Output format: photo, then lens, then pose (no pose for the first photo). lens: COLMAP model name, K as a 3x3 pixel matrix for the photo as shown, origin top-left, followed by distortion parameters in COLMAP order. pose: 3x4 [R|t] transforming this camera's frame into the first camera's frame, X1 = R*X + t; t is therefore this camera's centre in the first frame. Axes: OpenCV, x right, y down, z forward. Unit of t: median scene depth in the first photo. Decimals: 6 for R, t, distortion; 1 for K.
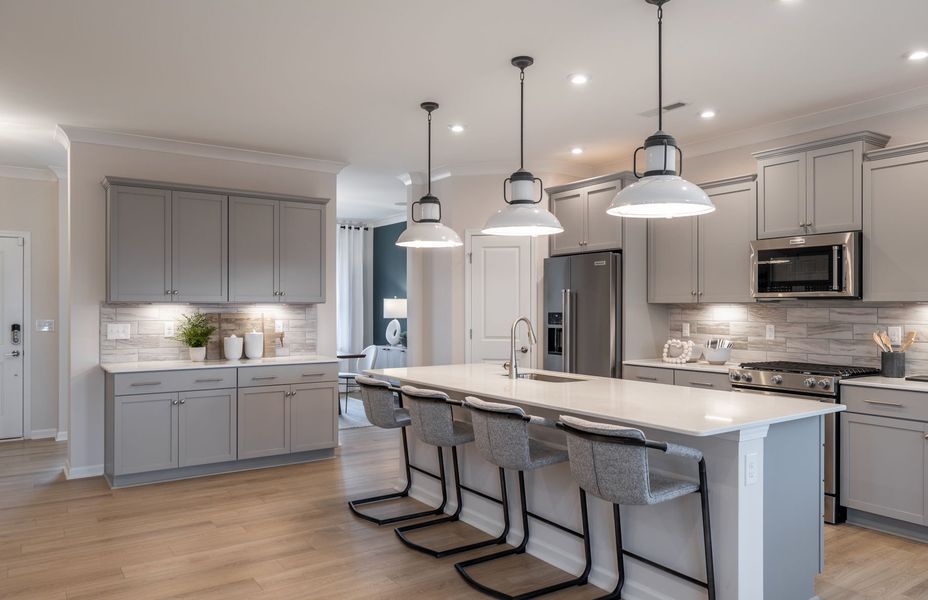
lens RADIAL K [[680.5, 0, 524.6], [0, 680.5, 304.2], [0, 0, 1]] dist [-0.001998, -0.031278]
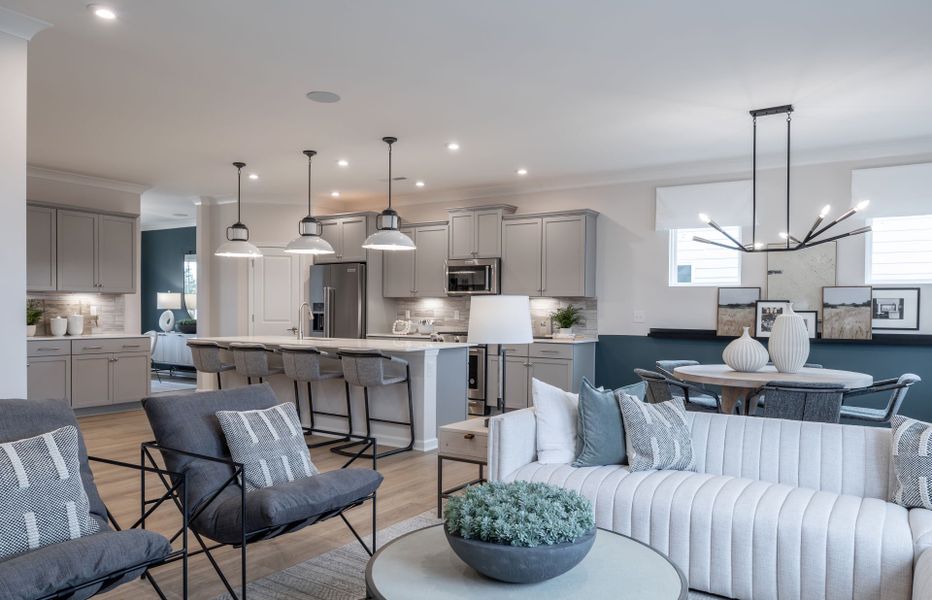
lens RADIAL K [[620.9, 0, 532.2], [0, 620.9, 320.1], [0, 0, 1]] dist [0.003284, 0.000229]
pose [[0.915101, 0.000679, 0.403224, -0.083454], [-0.010096, 0.999724, 0.021230, 0.018629], [-0.403098, -0.023498, 0.914855, -0.461815]]
